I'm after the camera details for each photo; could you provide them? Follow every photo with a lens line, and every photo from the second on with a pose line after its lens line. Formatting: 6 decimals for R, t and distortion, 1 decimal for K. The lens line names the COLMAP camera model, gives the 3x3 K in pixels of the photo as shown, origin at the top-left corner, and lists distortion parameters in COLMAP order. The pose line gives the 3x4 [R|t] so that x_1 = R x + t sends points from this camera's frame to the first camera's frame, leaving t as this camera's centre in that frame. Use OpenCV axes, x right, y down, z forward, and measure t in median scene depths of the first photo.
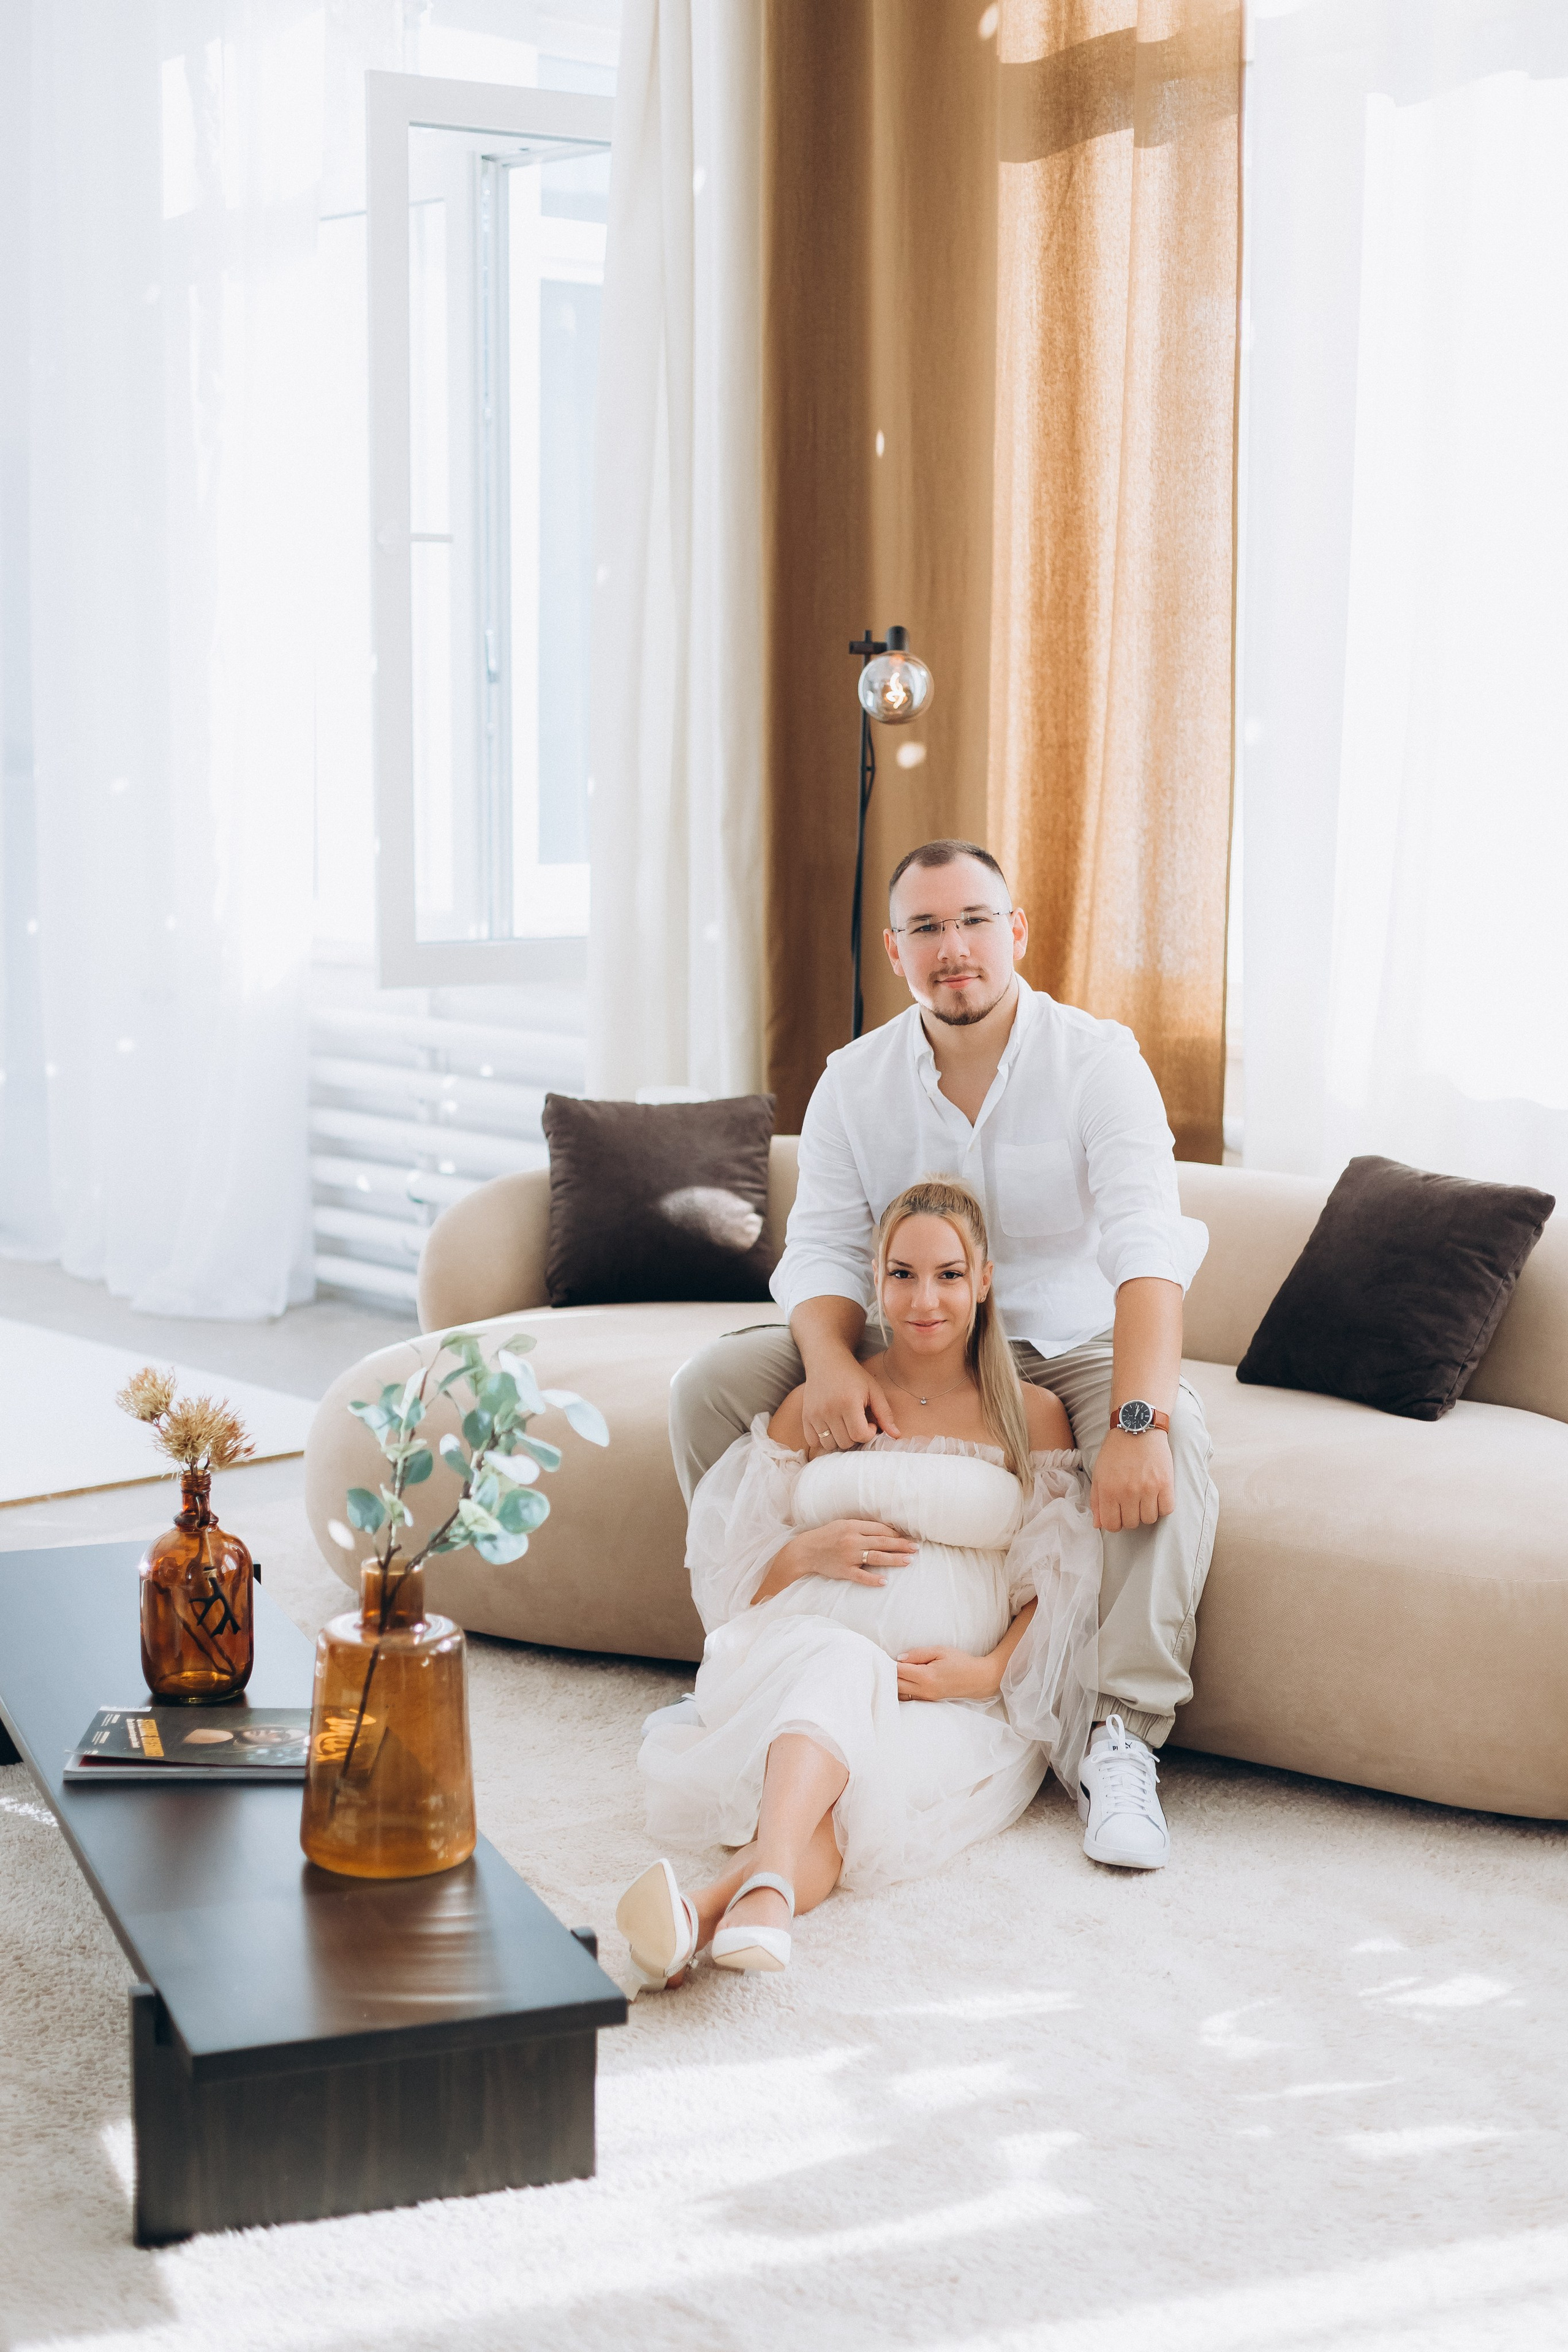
lens RADIAL K [[3632.0, 0, 782.6], [0, 3632.0, 1174.2], [0, 0, 1]] dist [0.002578, 0.000000]
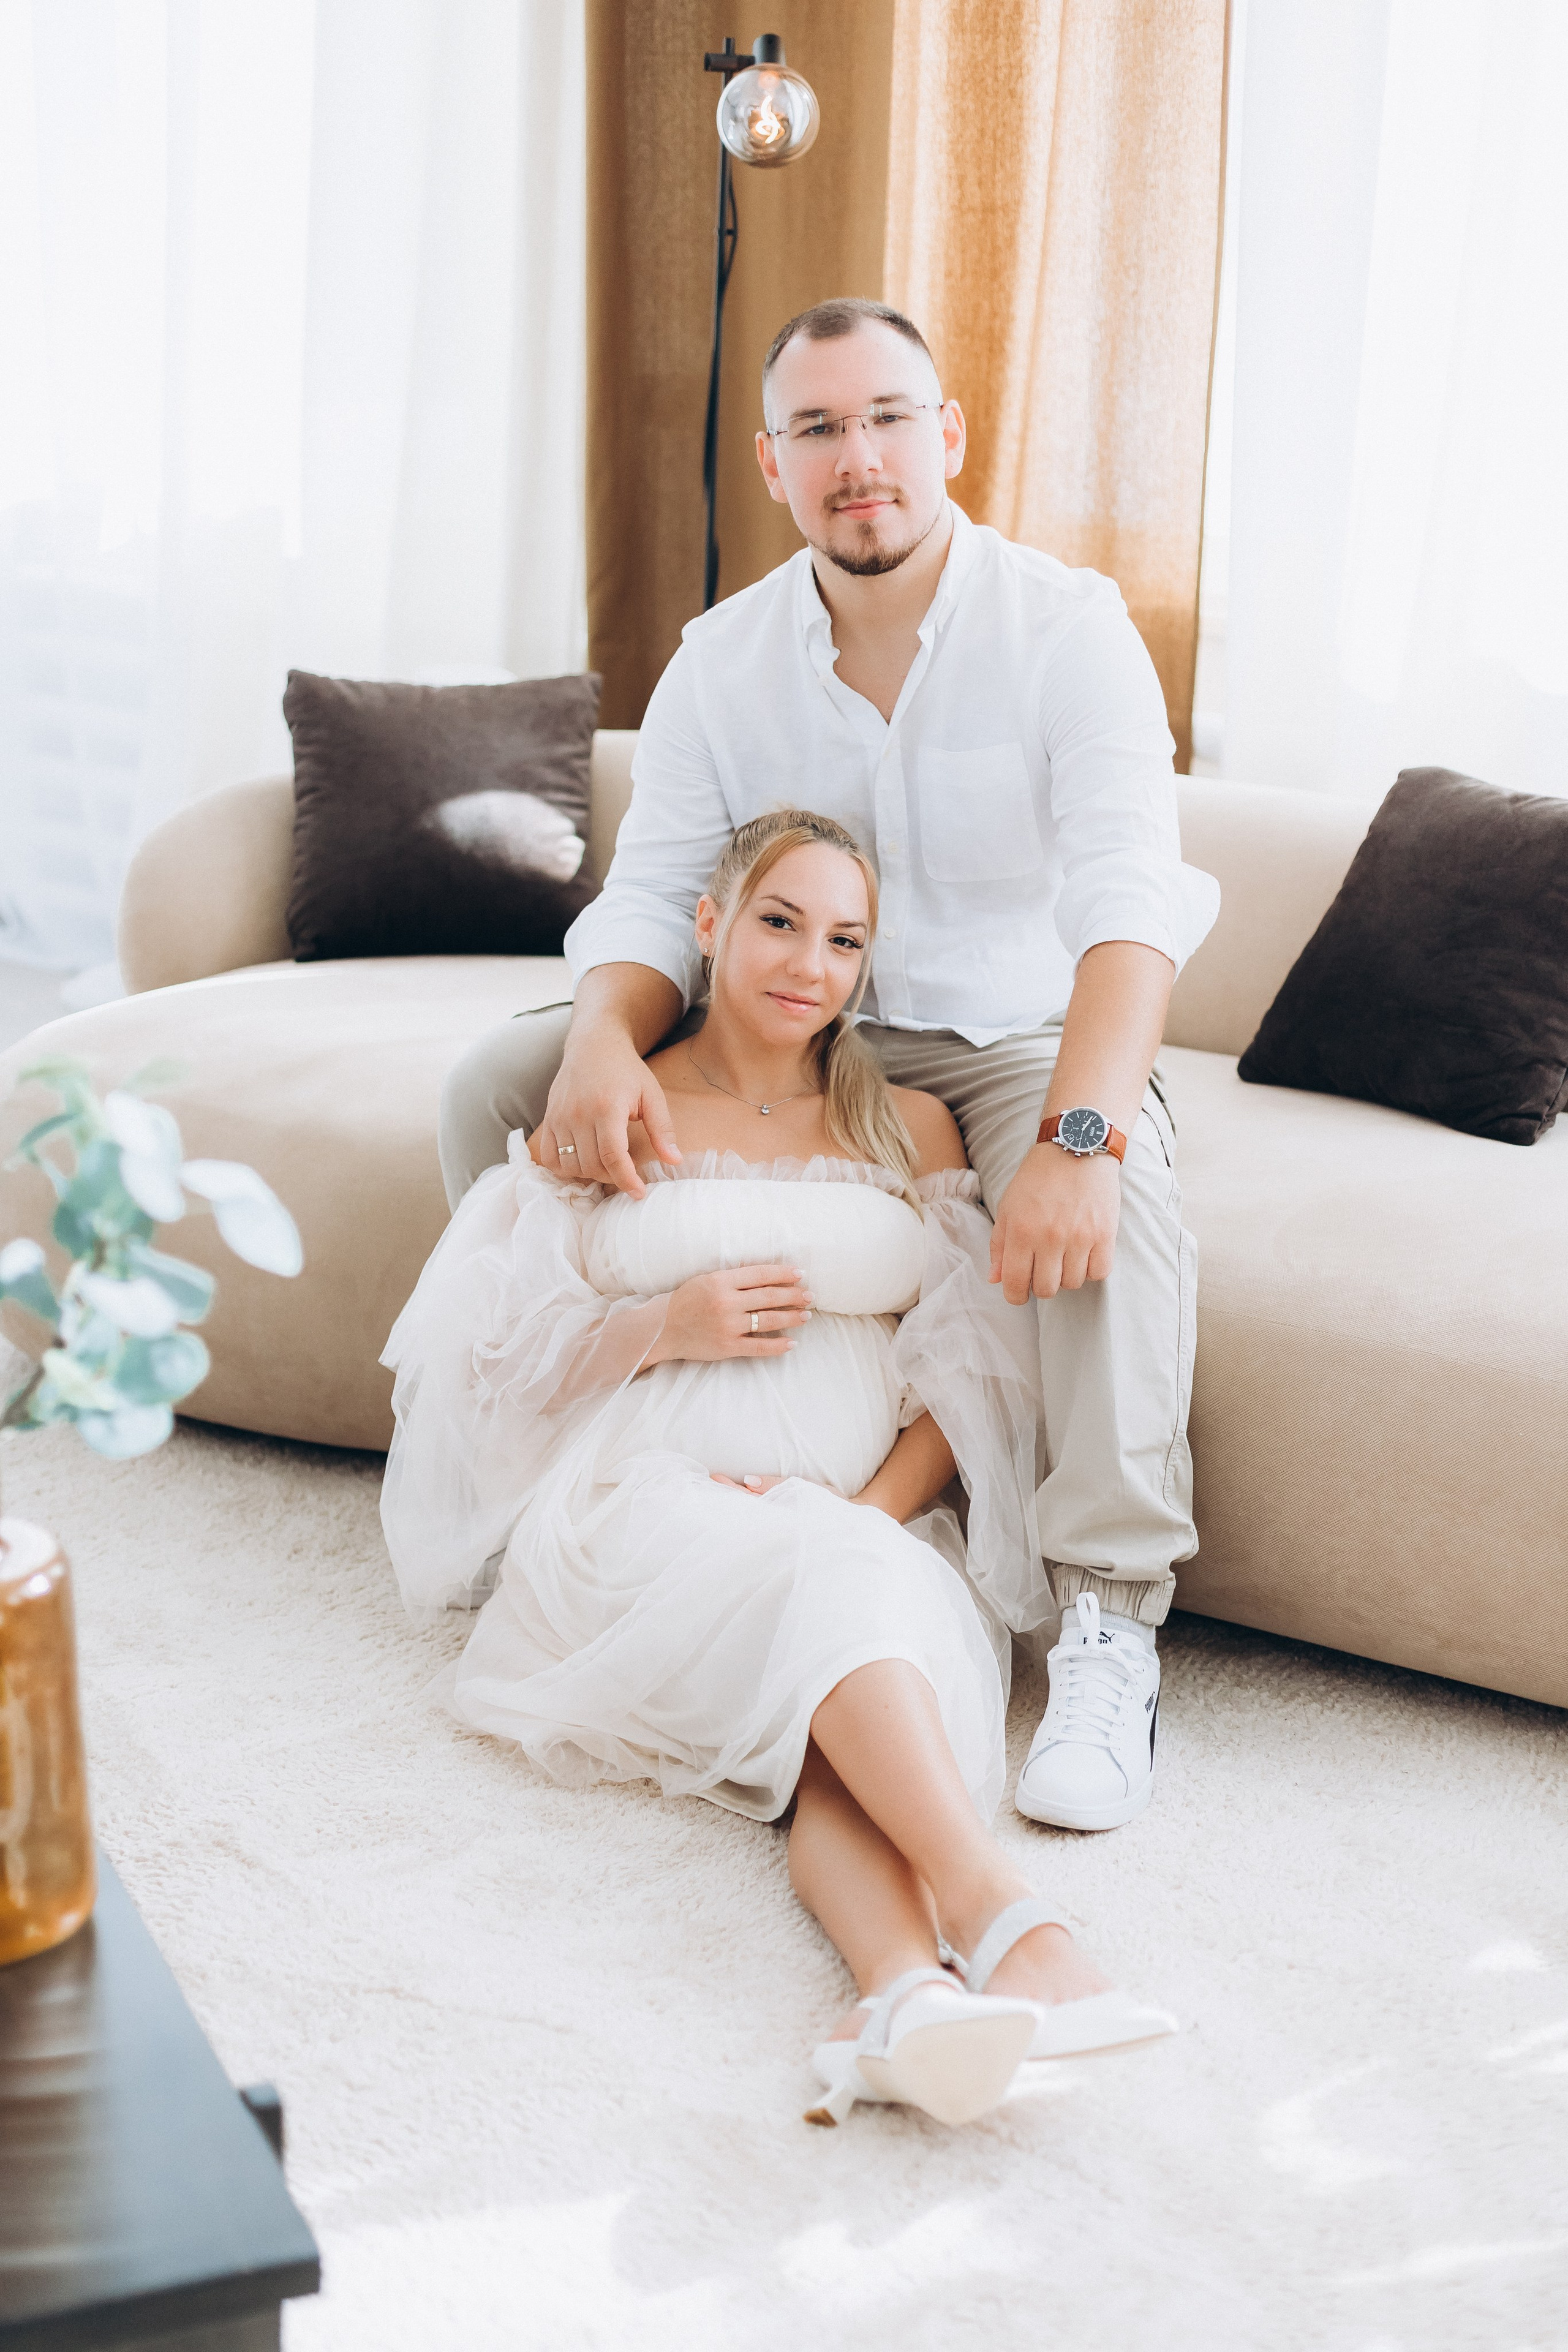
lens RADIAL K [[3632.0, 0, 799.1], [0, 3632.0, 1203.5], [0, 0, 1]] dist [0.002578, 0.000000]
pose [[0.998592, 0.004717, 0.052845, -0.000163], [-0.010787, 0.993286, 0.115181, -0.000781], [-0.051947, -0.115589, 0.991938, 0.289735]]
